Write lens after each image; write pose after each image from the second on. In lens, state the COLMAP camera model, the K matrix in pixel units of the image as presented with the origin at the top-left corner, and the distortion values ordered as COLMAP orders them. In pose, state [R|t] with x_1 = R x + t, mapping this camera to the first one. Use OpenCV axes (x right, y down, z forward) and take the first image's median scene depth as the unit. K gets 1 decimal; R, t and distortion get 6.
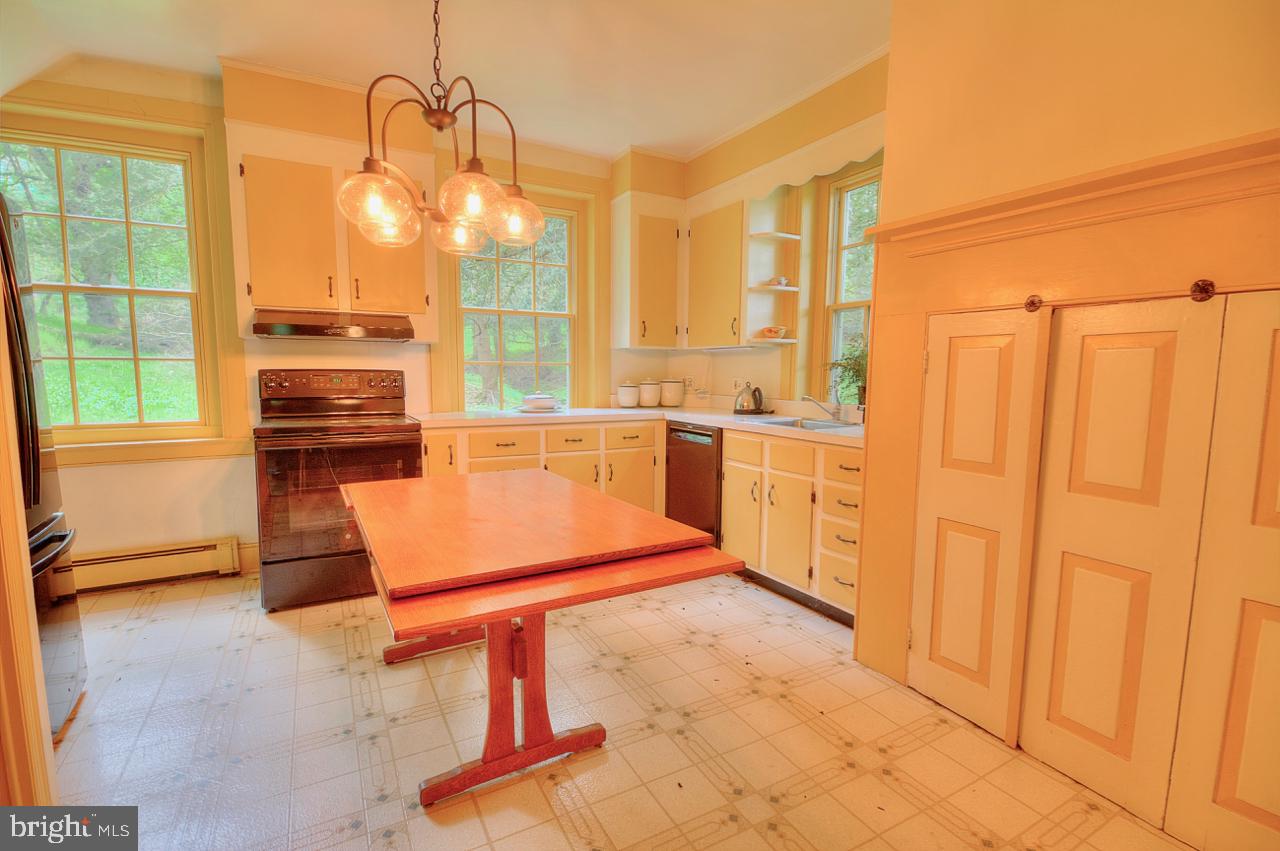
lens RADIAL K [[588.4, 0, 641.6], [0, 588.4, 431.1], [0, 0, 1]] dist [-0.002288, -0.000339]
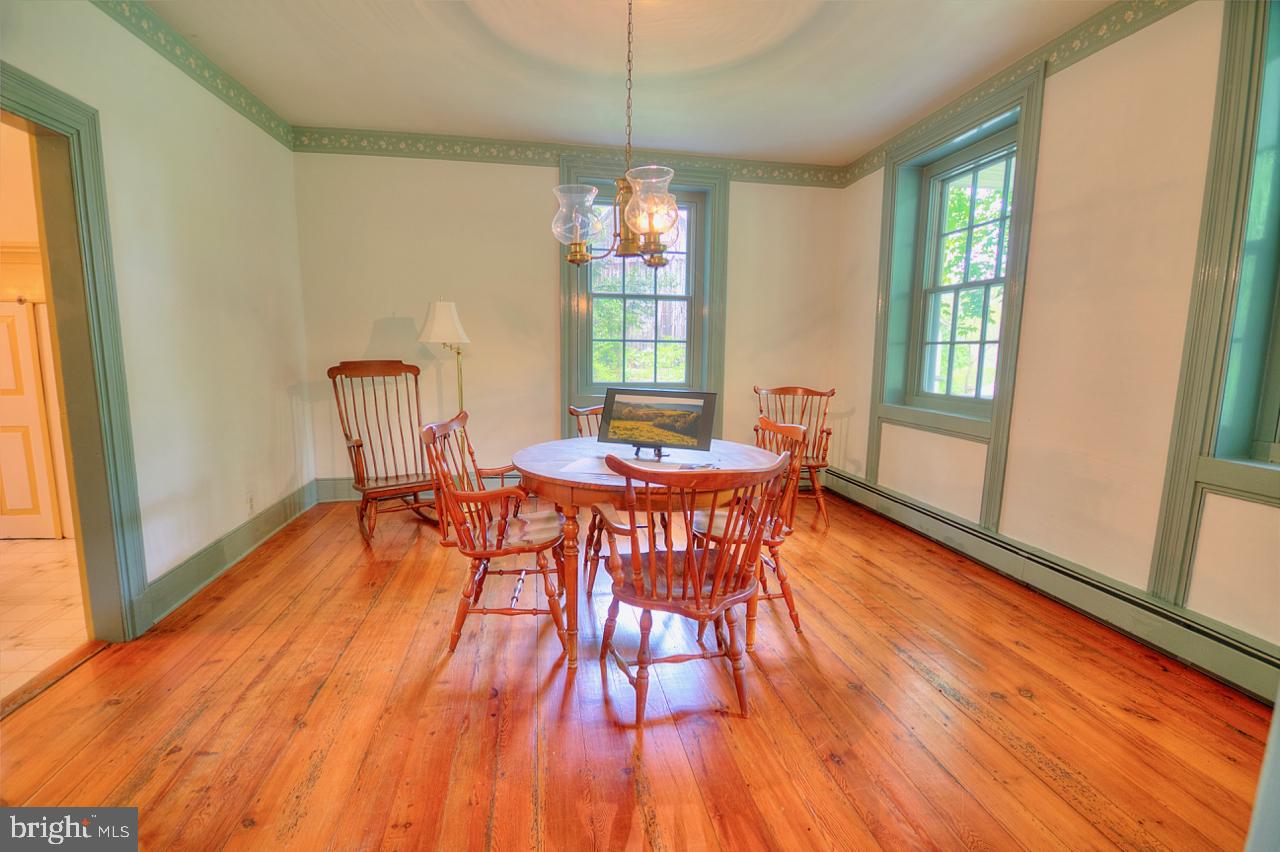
lens RADIAL K [[588.4, 0, 641.6], [0, 588.4, 431.6], [0, 0, 1]] dist [-0.002288, -0.000339]
pose [[0.354535, -0.131857, 0.925699, -0.397800], [0.085973, 0.990410, 0.108148, 0.157404], [-0.931082, 0.041243, 0.362471, -1.420768]]
